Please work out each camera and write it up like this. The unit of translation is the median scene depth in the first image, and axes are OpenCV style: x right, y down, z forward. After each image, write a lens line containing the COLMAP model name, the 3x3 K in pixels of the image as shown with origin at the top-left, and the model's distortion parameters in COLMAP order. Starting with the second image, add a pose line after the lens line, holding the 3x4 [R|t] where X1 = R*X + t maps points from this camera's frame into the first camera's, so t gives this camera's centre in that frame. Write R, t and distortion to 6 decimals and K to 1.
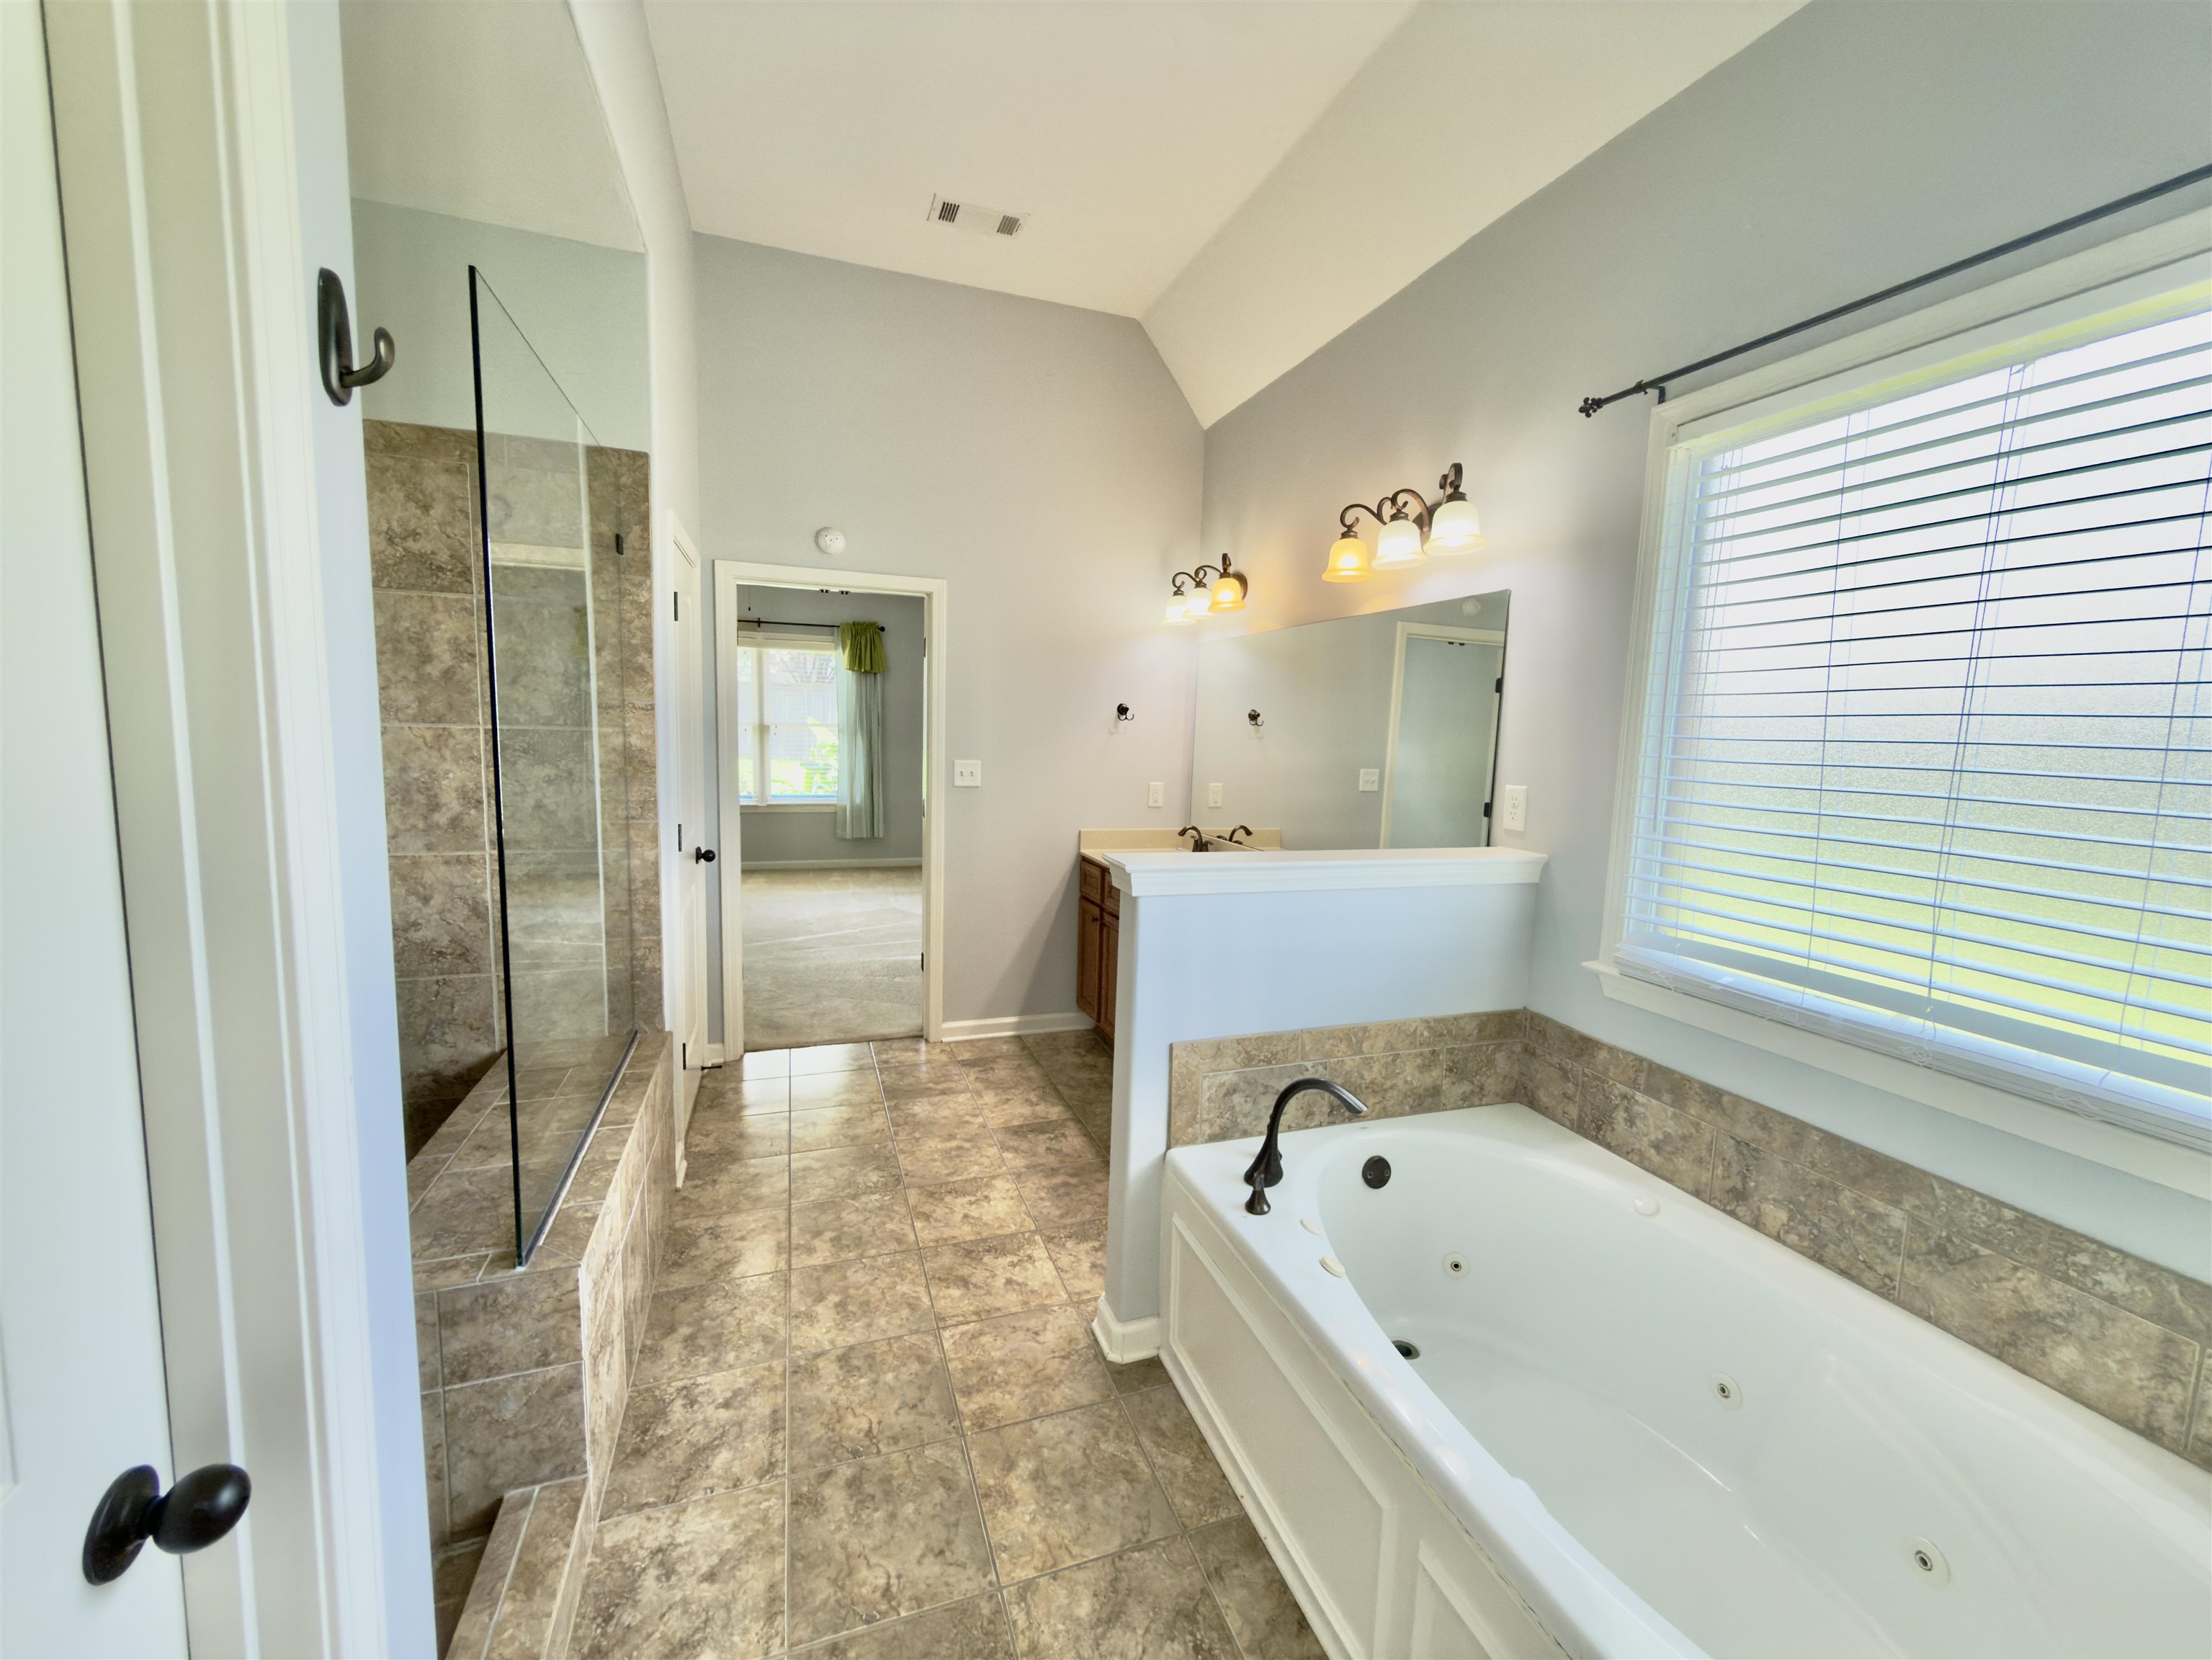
lens RADIAL K [[885.2, 0, 1105.2], [0, 885.2, 824.0], [0, 0, 1]] dist [0.003941, -0.000783]
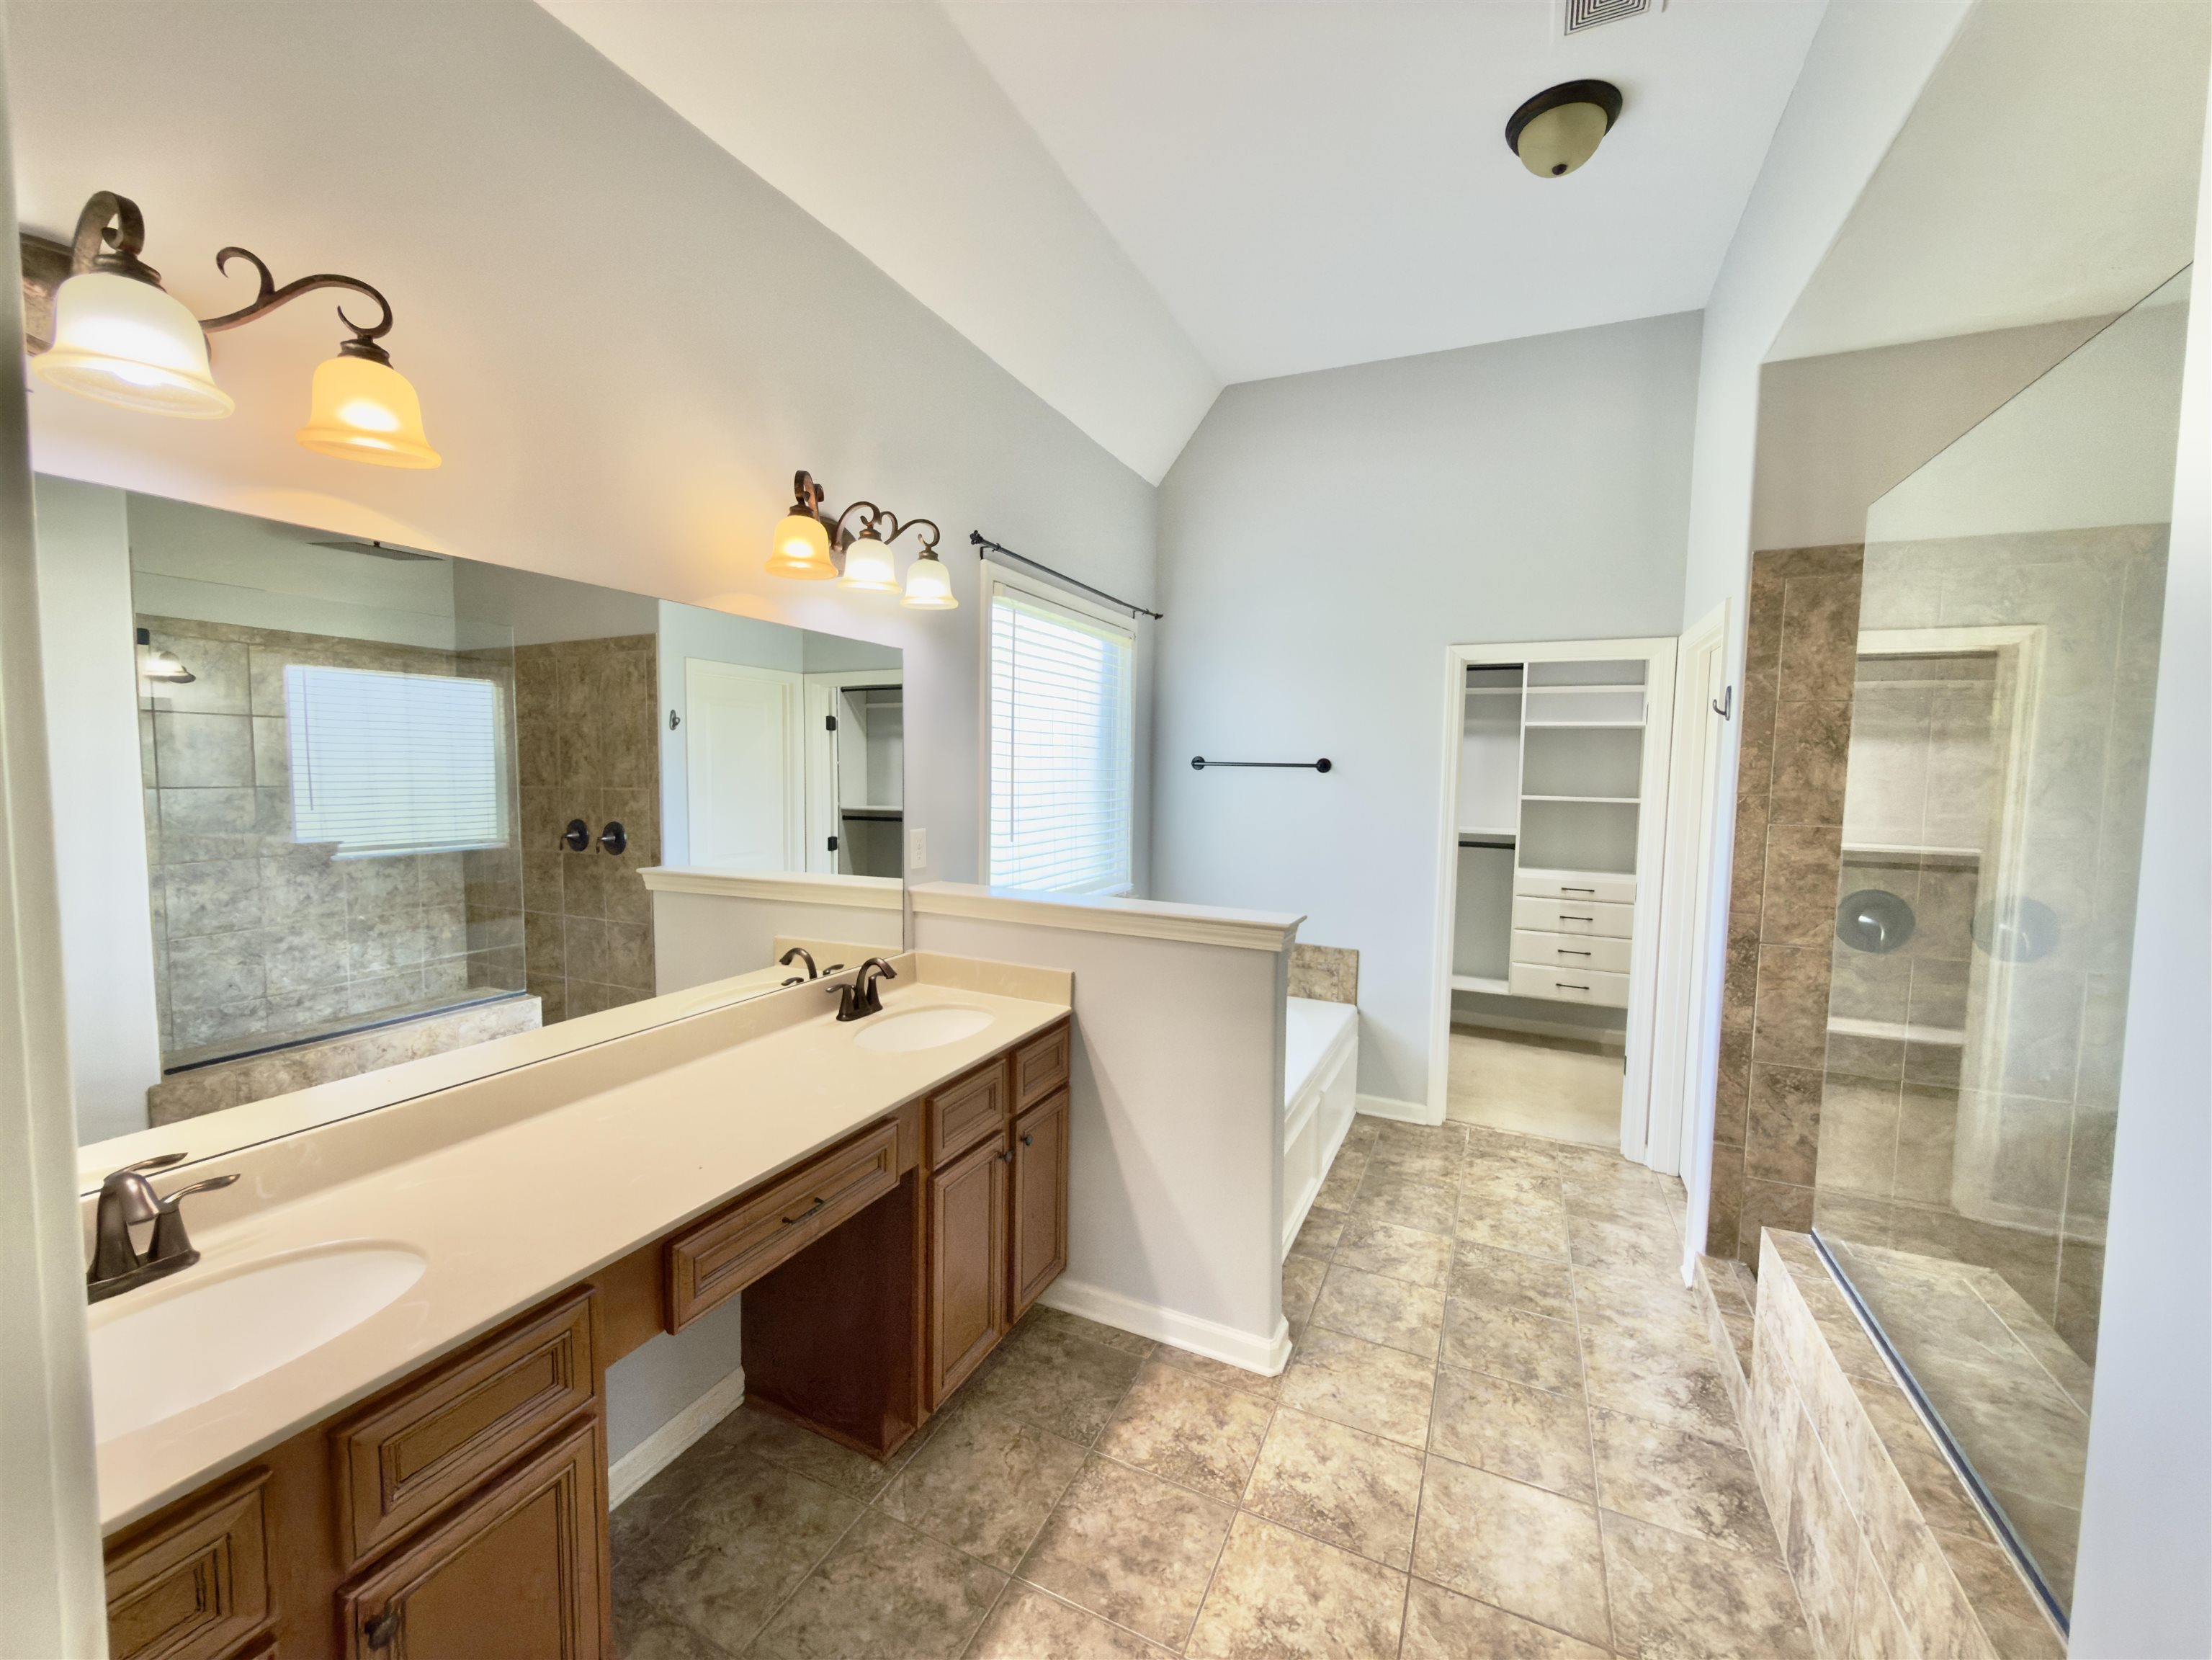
lens RADIAL K [[885.2, 0, 1104.1], [0, 885.2, 830.9], [0, 0, 1]] dist [0.003941, -0.000783]
pose [[-0.714643, -0.092611, 0.693331, -0.590364], [0.040557, 0.984043, 0.173246, -0.277988], [-0.698313, 0.151929, -0.699483, 1.981758]]
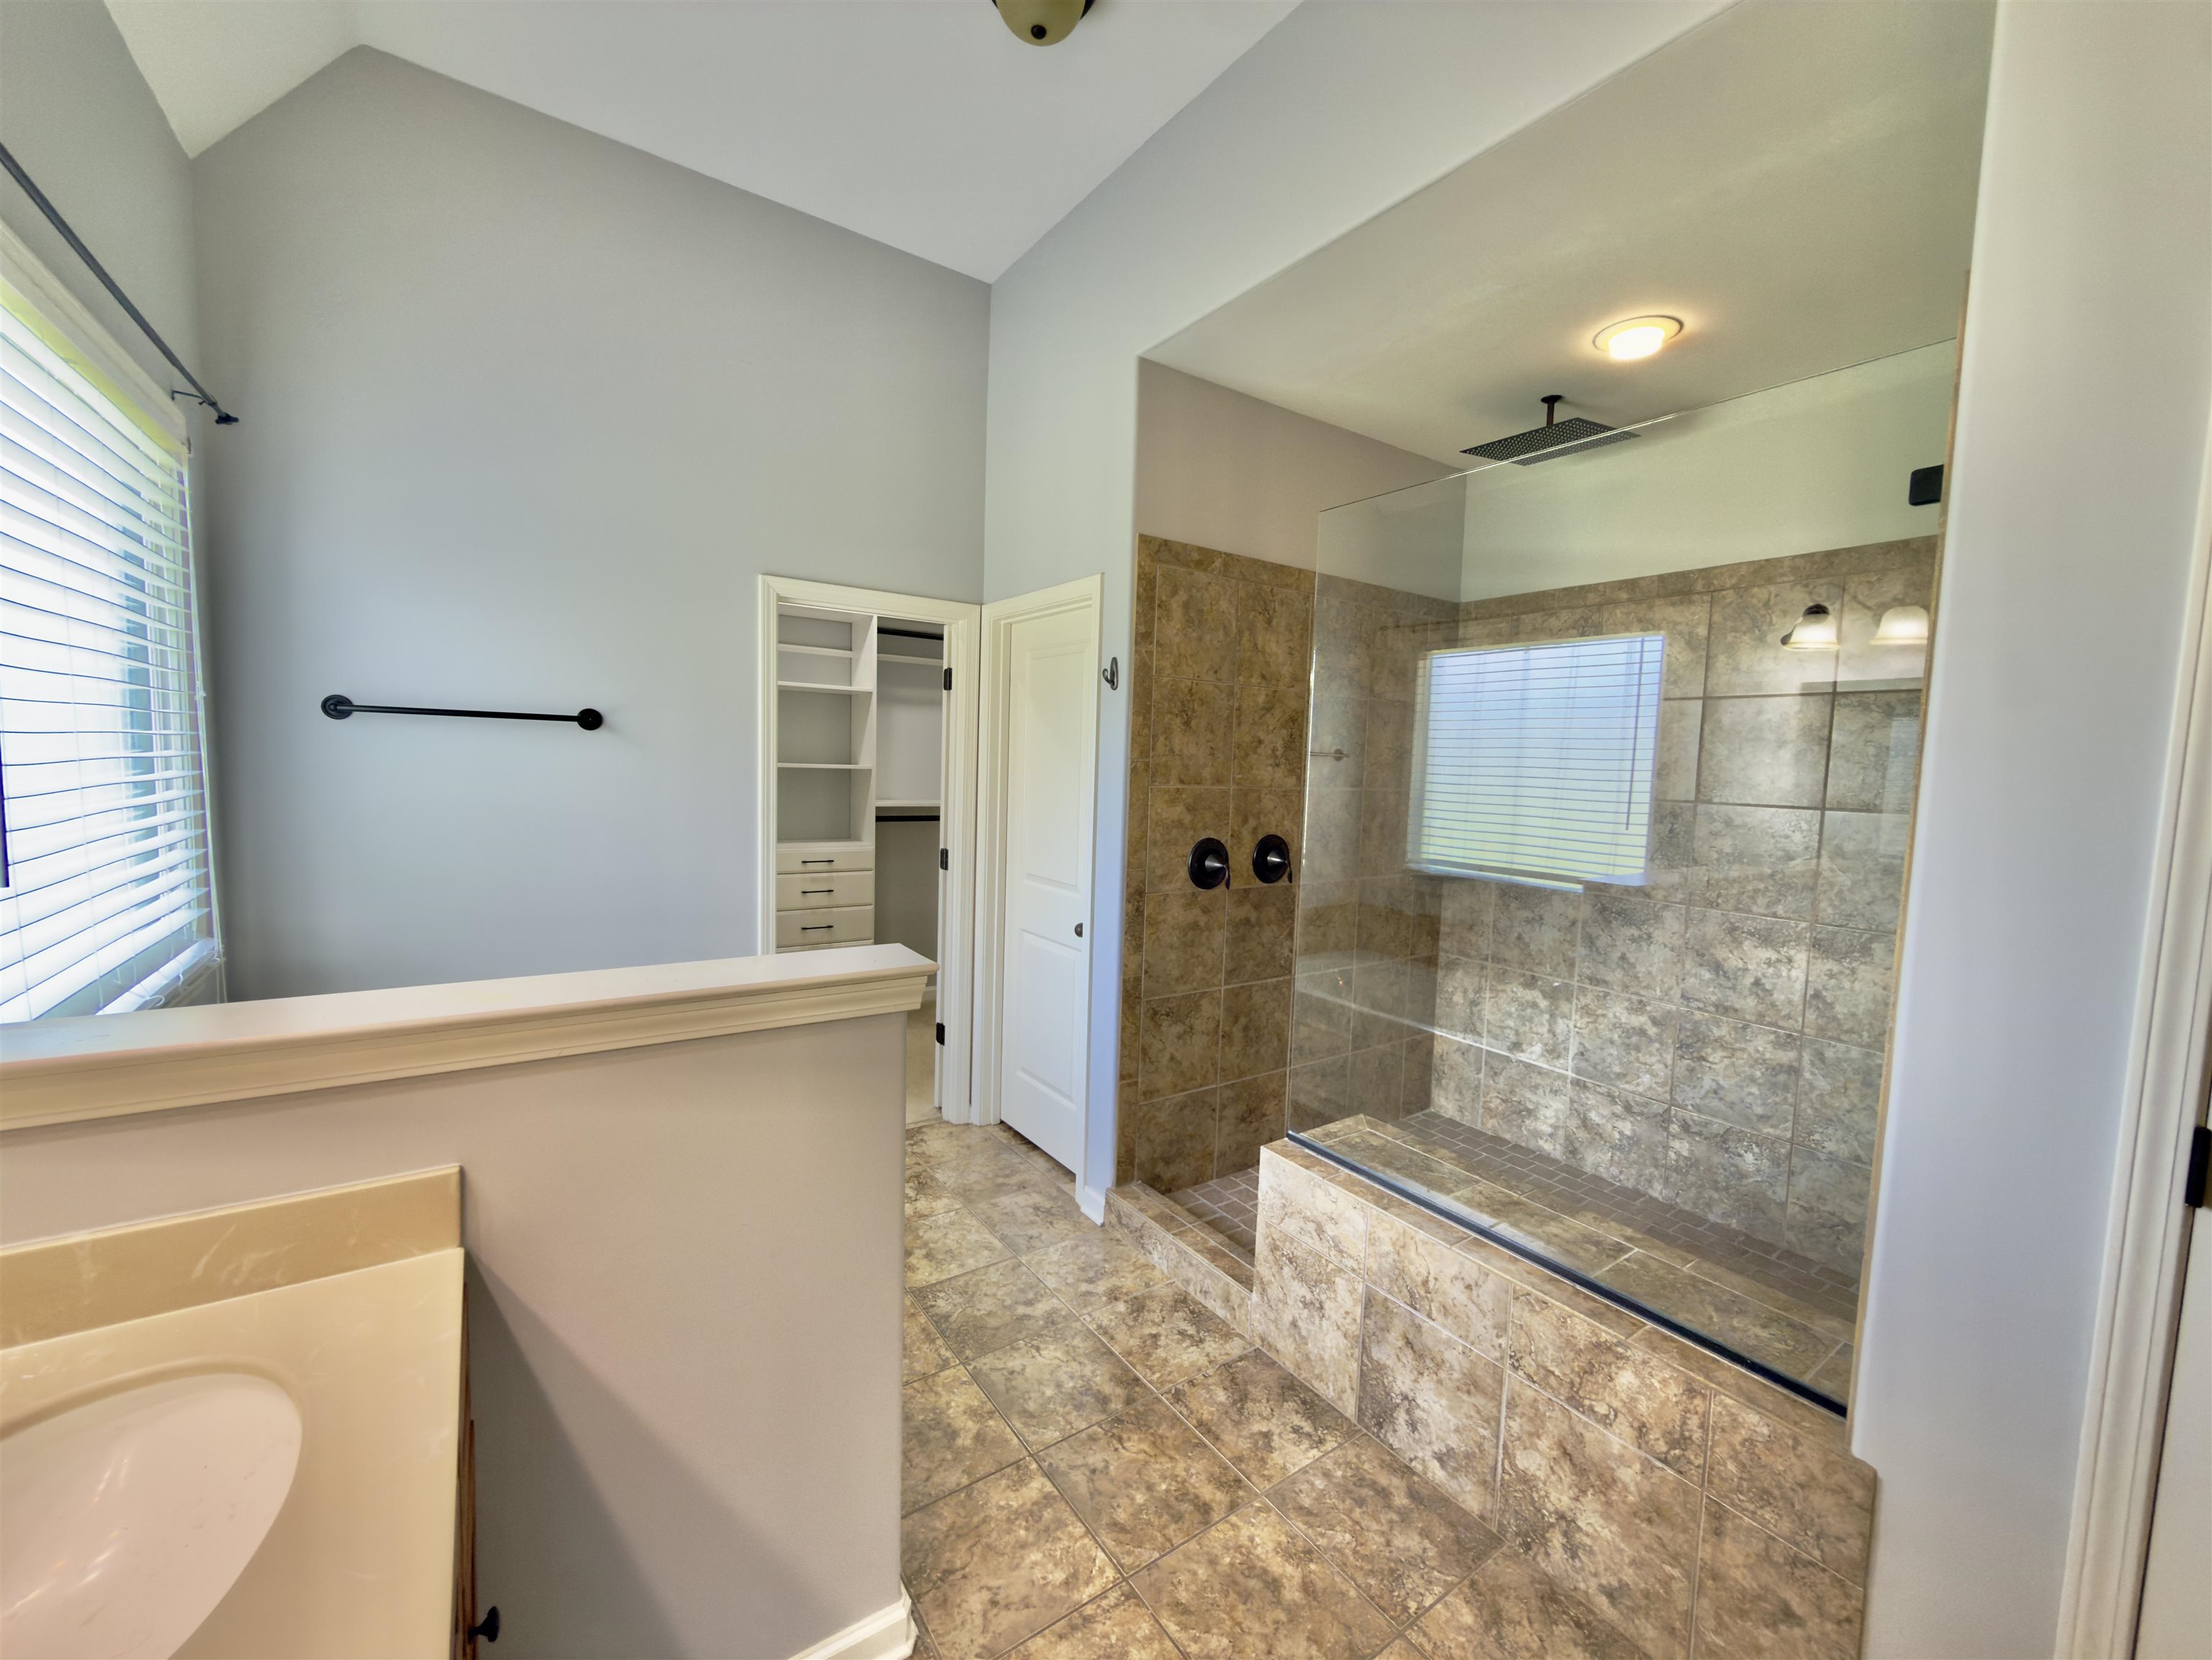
lens RADIAL K [[885.2, 0, 1102.1], [0, 885.2, 827.2], [0, 0, 1]] dist [0.003941, -0.000783]
pose [[-0.963050, -0.039477, -0.266413, 0.062250], [-0.089410, 0.979961, 0.177996, -0.208146], [0.254048, 0.195239, -0.947281, 1.750696]]
